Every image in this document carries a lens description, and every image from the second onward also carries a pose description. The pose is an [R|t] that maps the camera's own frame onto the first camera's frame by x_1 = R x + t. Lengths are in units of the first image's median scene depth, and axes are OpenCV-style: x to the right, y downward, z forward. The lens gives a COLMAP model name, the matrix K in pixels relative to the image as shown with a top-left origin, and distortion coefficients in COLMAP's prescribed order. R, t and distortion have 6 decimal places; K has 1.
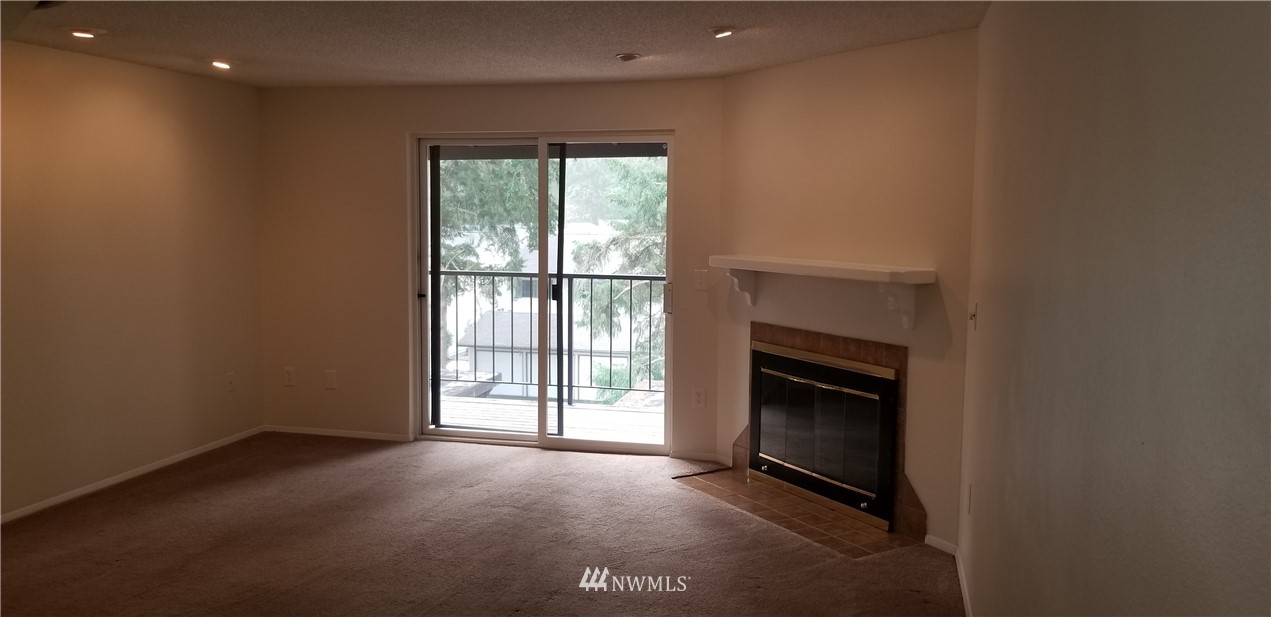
lens RADIAL K [[1039.3, 0, 635.5], [0, 1039.3, 308.5], [0, 0, 1]] dist [-0.047035, -0.000246]
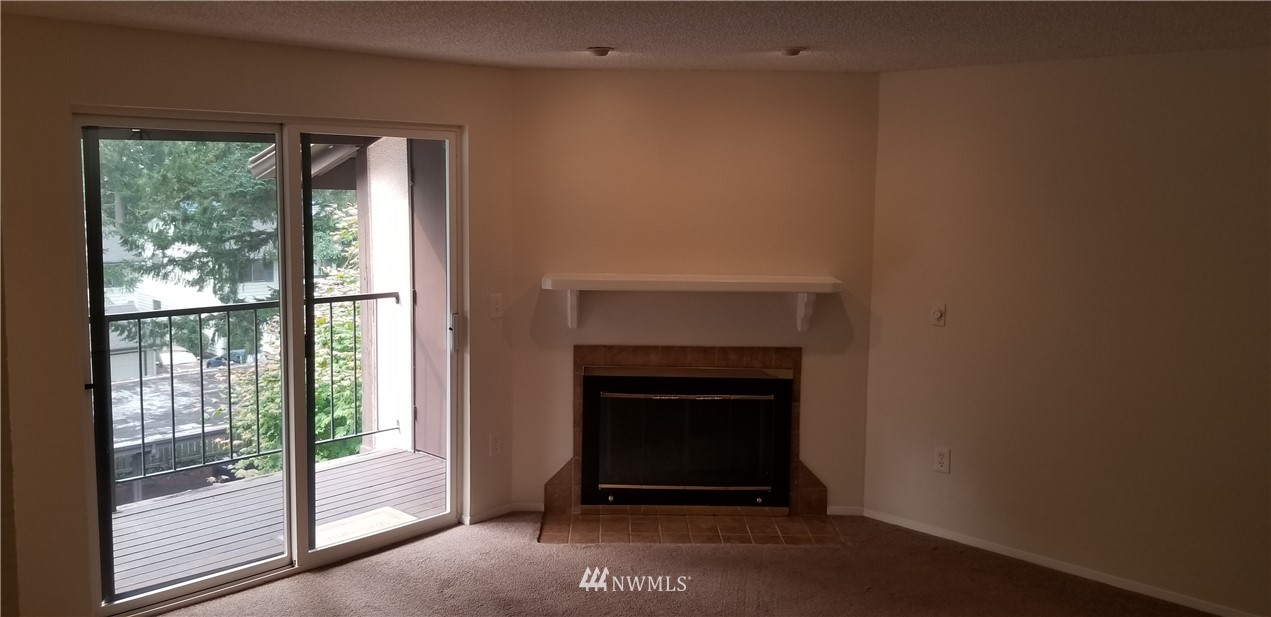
lens RADIAL K [[972.3, 0, 620.7], [0, 972.3, 273.3], [0, 0, 1]] dist [0.054360, -0.004841]
pose [[0.439045, -0.073548, 0.895450, -0.723904], [0.069000, 0.996461, 0.048013, -0.101919], [-0.895811, 0.040706, 0.442566, 0.662127]]
